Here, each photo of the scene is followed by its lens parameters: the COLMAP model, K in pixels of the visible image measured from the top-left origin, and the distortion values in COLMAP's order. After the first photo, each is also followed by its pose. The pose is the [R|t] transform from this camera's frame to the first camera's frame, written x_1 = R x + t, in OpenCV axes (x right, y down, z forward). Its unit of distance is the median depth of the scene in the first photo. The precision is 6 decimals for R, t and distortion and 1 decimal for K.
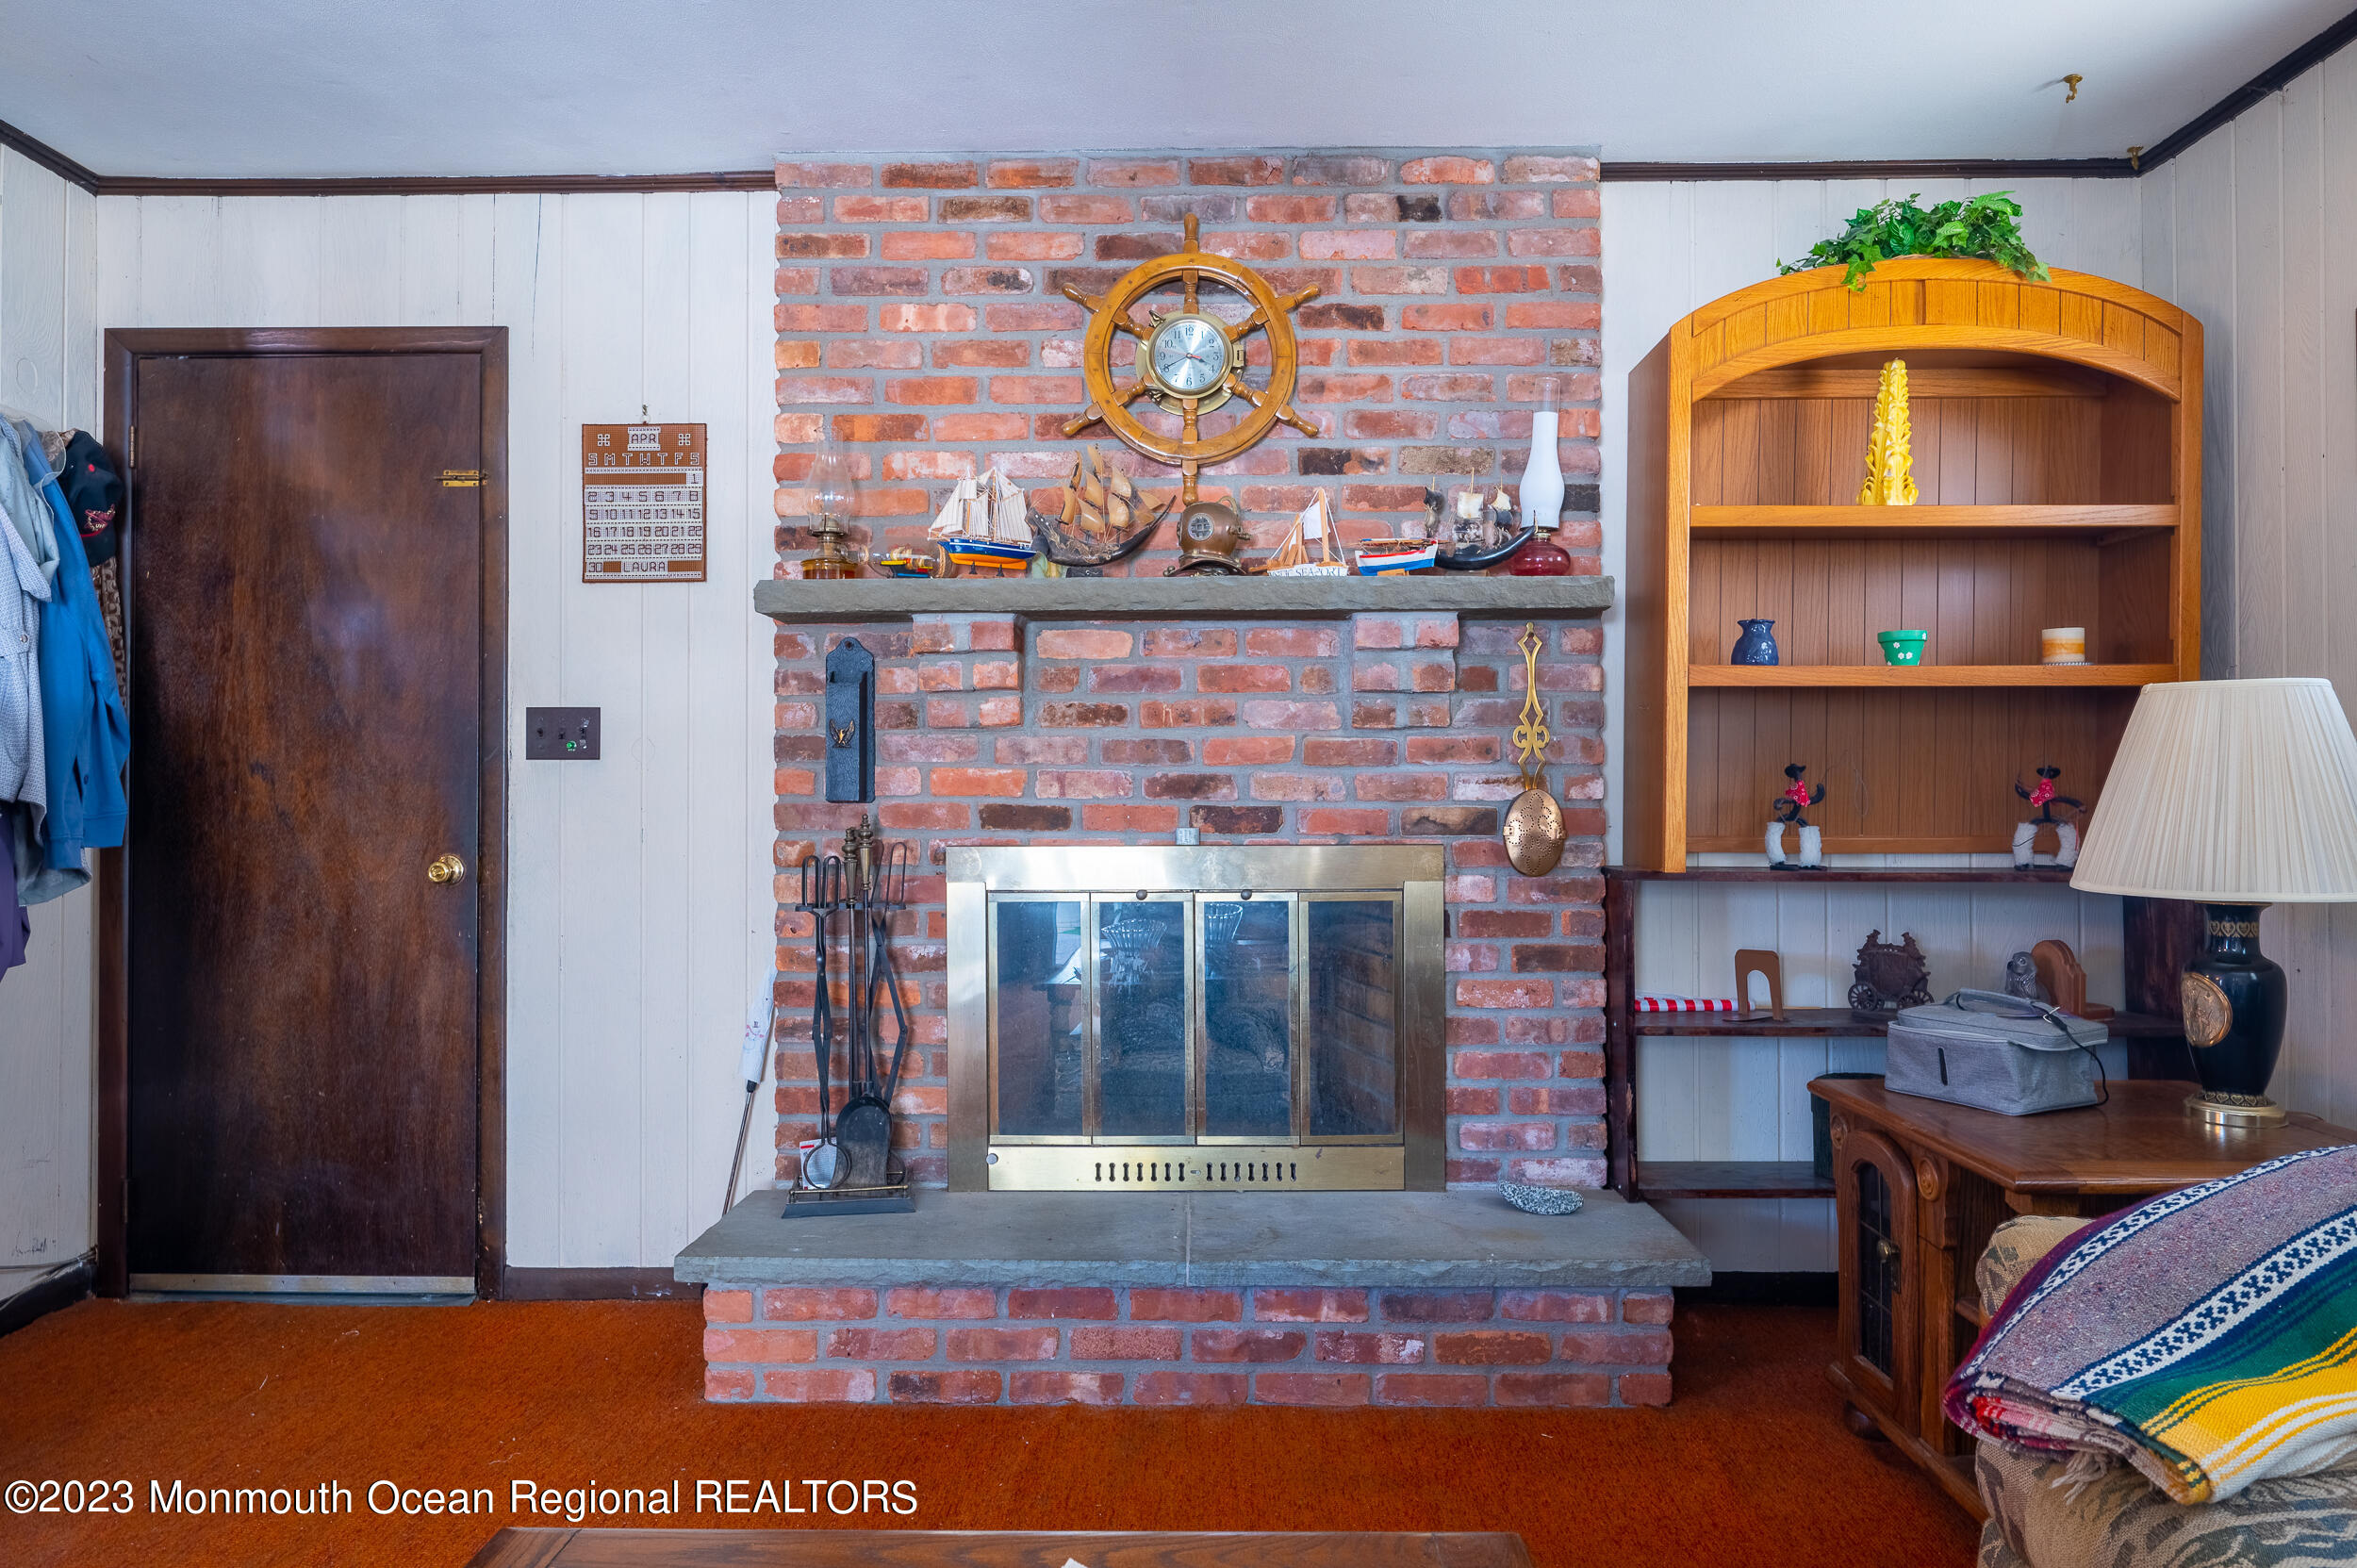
lens RADIAL K [[1517.6, 0, 1178.5], [0, 1517.6, 784.0], [0, 0, 1]] dist [-0.008068, 0.000136]
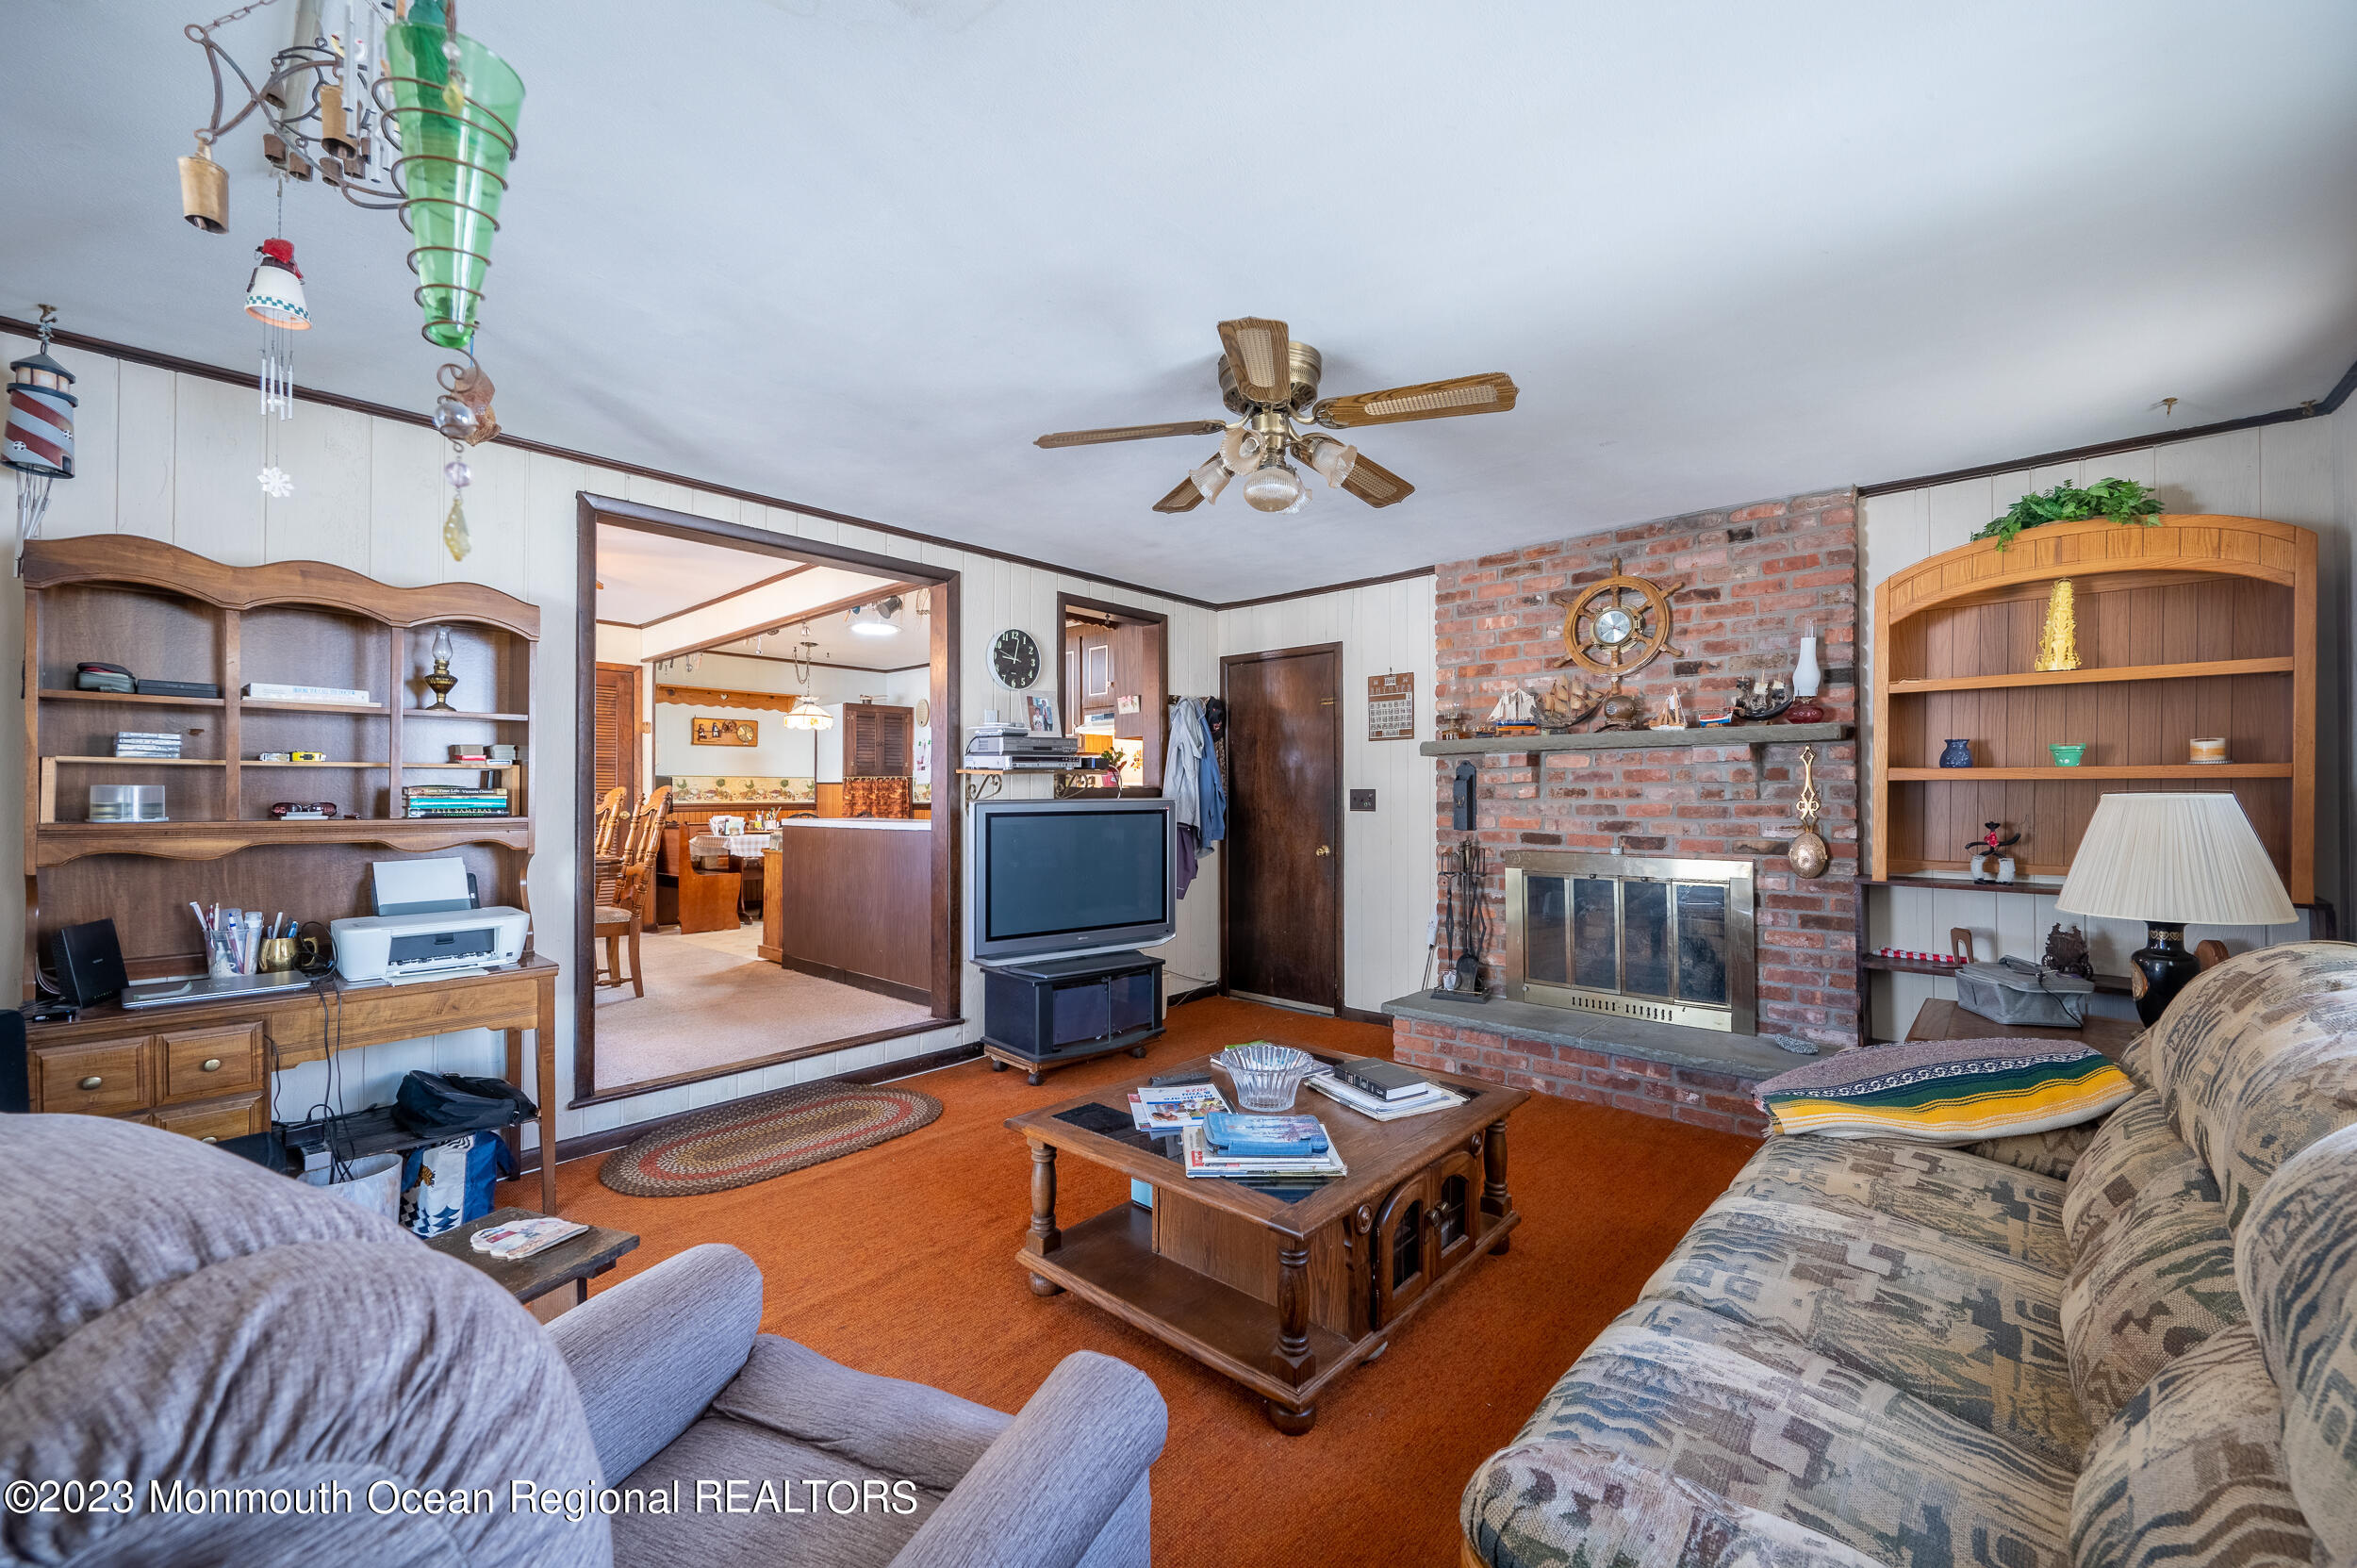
lens RADIAL K [[933.3, 0, 1178.5], [0, 933.3, 784.0], [0, 0, 1]] dist [-0.001036, -0.000295]
pose [[0.751016, -0.008329, -0.660231, 0.409762], [0.009351, 0.999954, -0.001978, -0.061650], [0.660218, -0.004689, 0.751060, -0.392557]]
